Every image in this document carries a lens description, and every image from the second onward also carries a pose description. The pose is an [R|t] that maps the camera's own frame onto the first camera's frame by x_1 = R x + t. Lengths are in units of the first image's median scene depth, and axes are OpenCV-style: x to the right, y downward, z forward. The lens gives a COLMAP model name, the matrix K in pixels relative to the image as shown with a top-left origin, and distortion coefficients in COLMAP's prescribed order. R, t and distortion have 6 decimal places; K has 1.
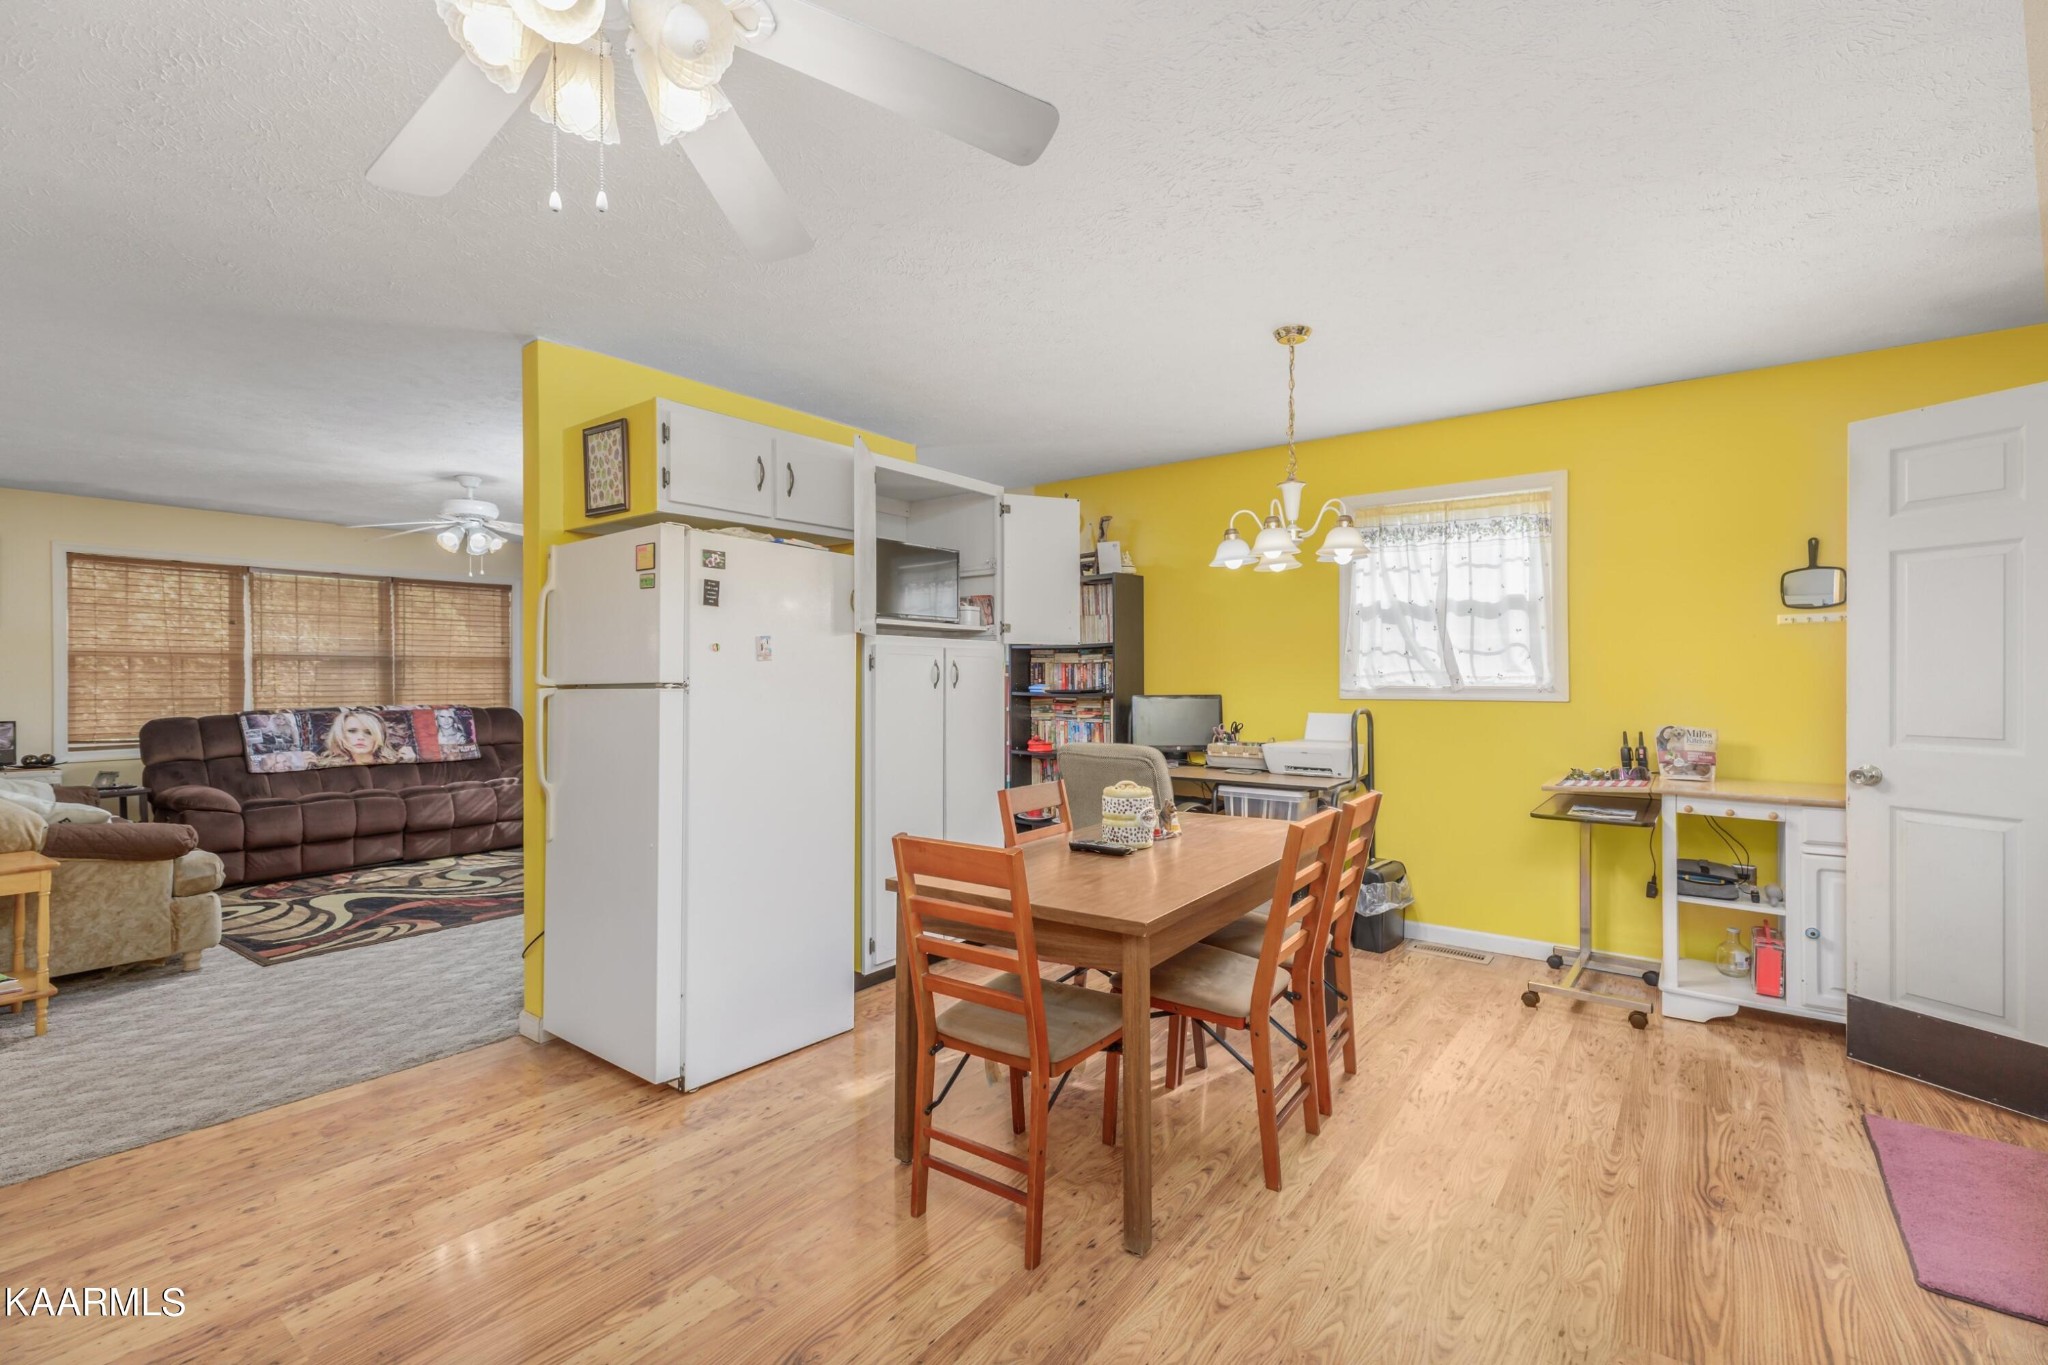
lens RADIAL K [[913.6, 0, 1024.6], [0, 913.6, 677.5], [0, 0, 1]] dist [-0.002048, -0.000475]
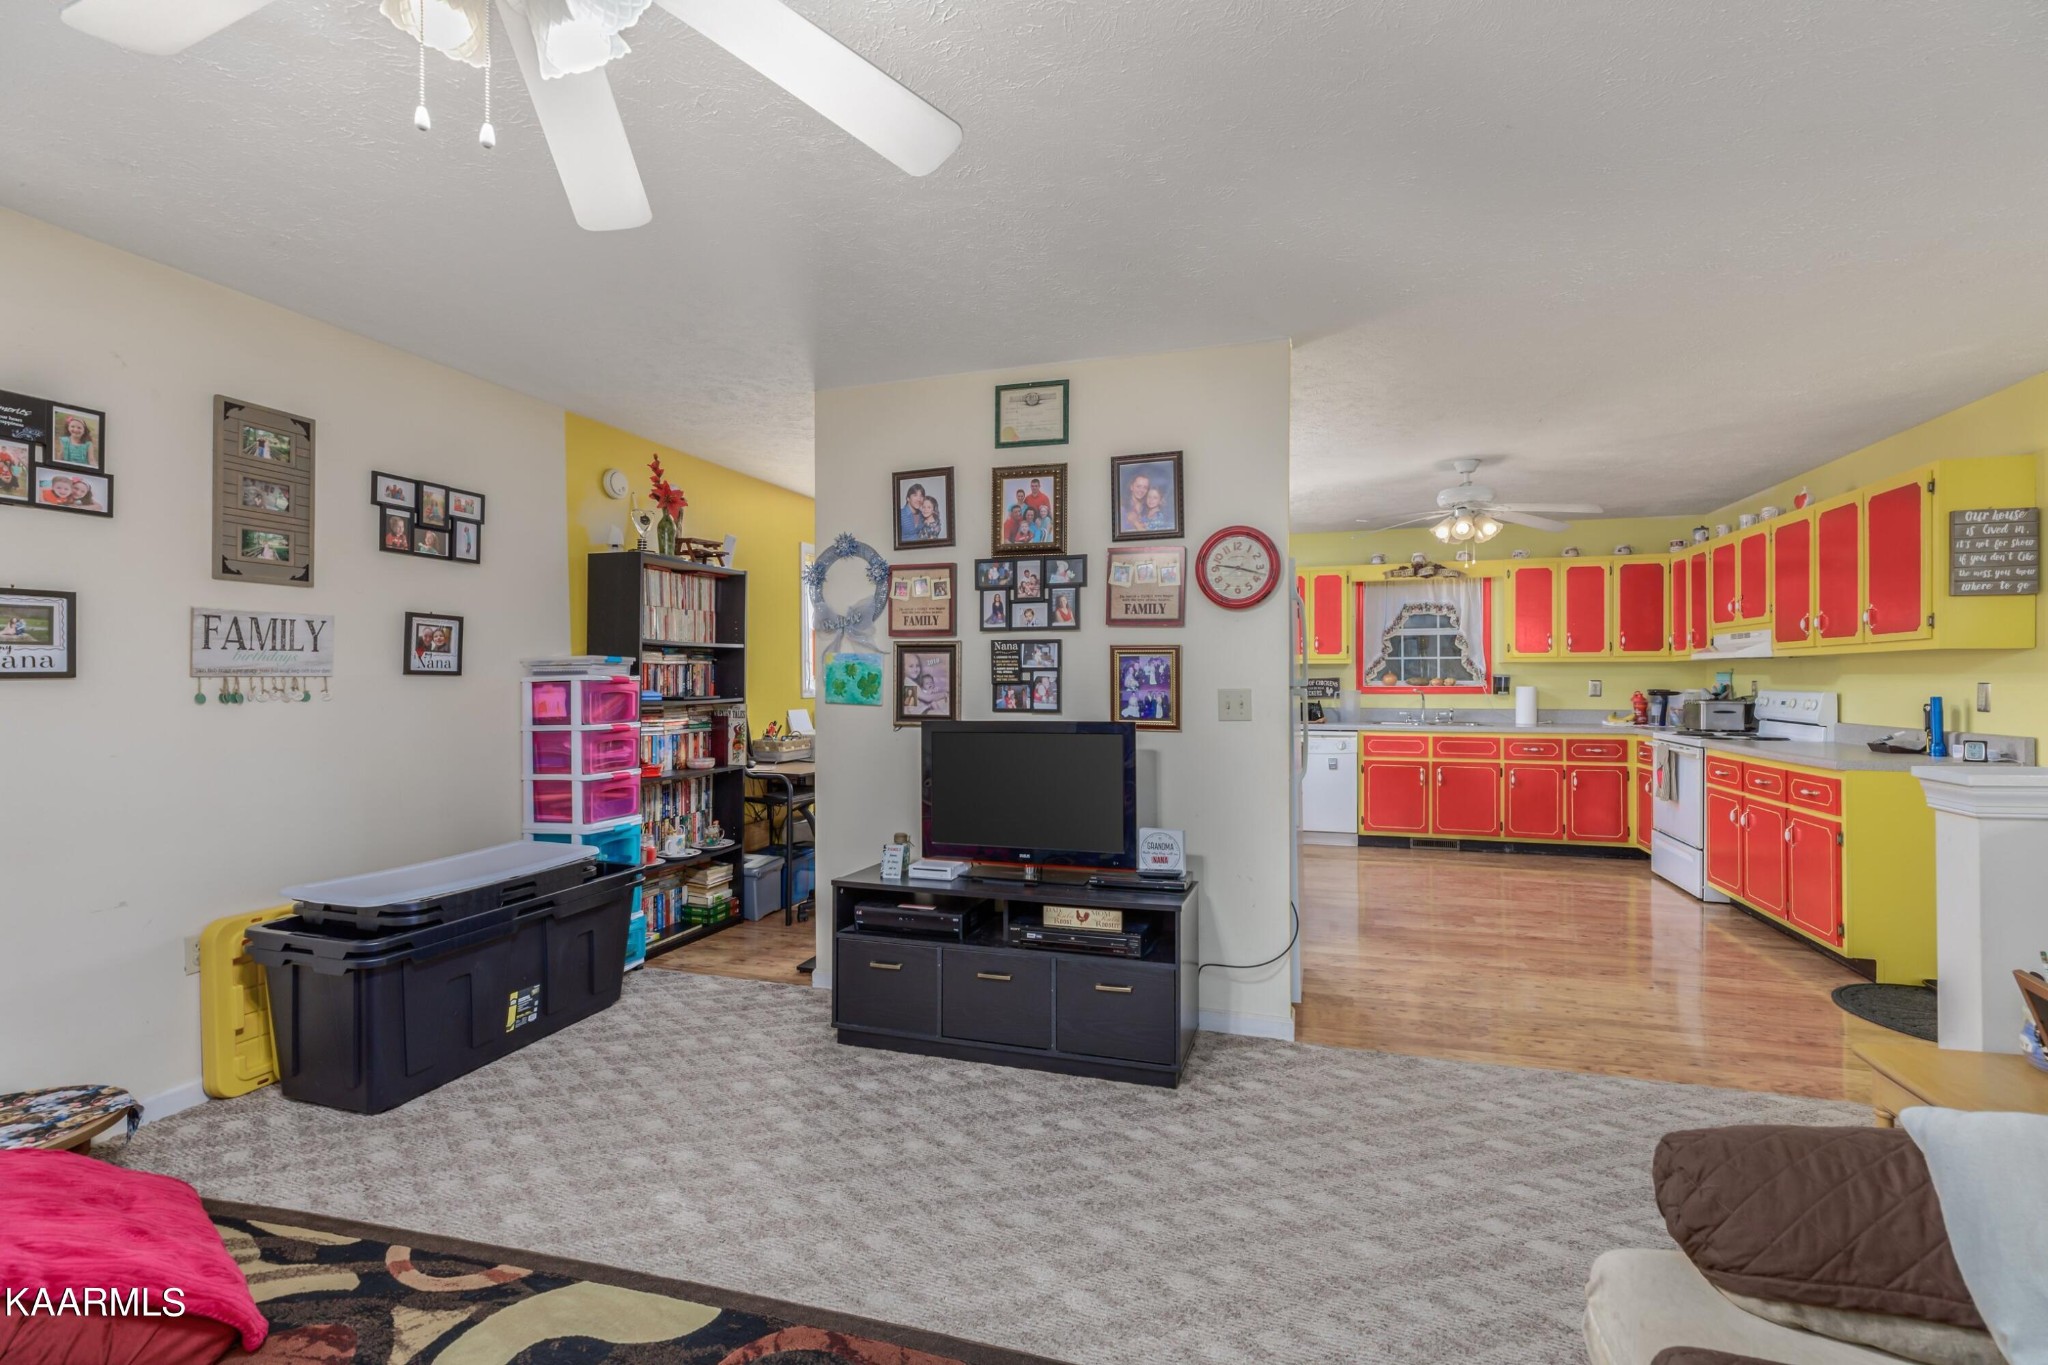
lens RADIAL K [[913.6, 0, 1029.0], [0, 913.6, 676.9], [0, 0, 1]] dist [-0.002048, -0.000475]
pose [[-0.336705, -0.000875, 0.941610, -1.274208], [0.005709, 0.999979, 0.002970, -0.008212], [-0.941593, 0.006376, -0.336693, 1.471875]]
